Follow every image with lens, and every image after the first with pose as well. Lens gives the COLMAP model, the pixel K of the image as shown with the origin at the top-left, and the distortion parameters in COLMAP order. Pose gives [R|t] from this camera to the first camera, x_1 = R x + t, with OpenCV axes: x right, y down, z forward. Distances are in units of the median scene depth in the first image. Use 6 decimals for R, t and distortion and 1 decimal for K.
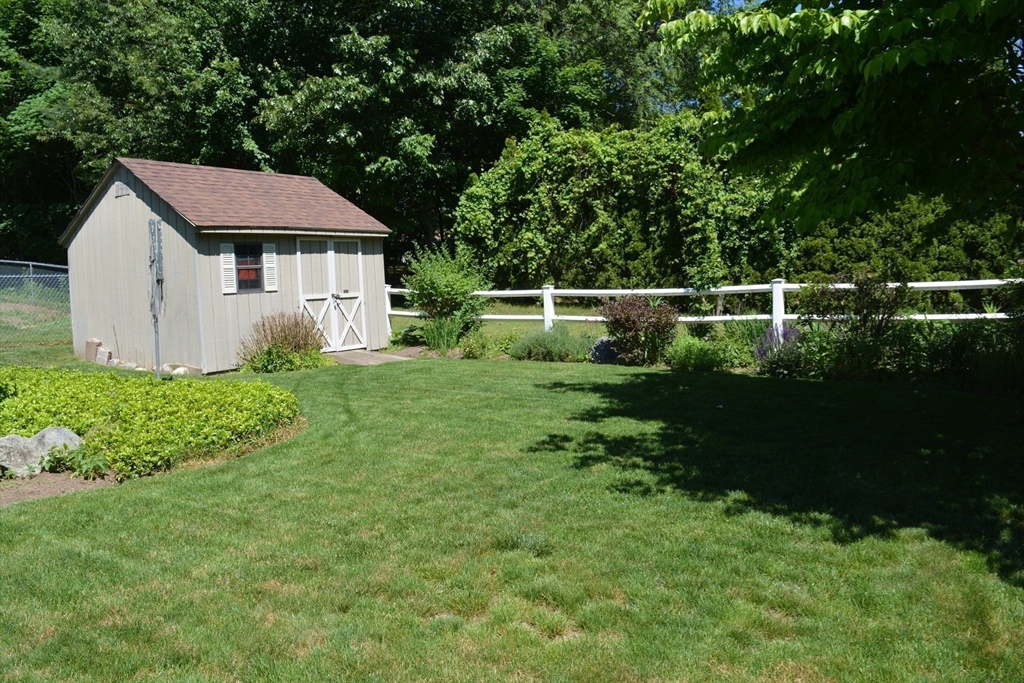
lens RADIAL K [[810.1, 0, 511.1], [0, 810.1, 353.4], [0, 0, 1]] dist [-0.078874, 0.013337]
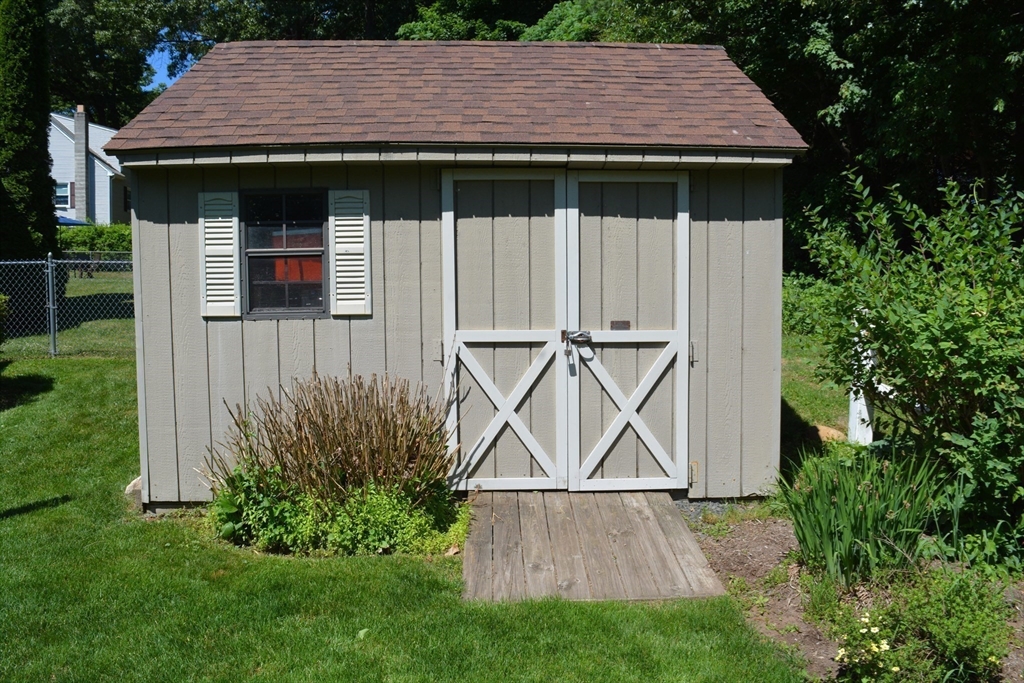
lens RADIAL K [[803.1, 0, 512.0], [0, 803.1, 341.5], [0, 0, 1]] dist [-0.095434, 0.022834]
pose [[0.587589, 0.097914, -0.803213, 0.050054], [-0.093569, 0.994215, 0.052747, -0.088568], [0.803731, 0.044162, 0.593352, 0.802779]]
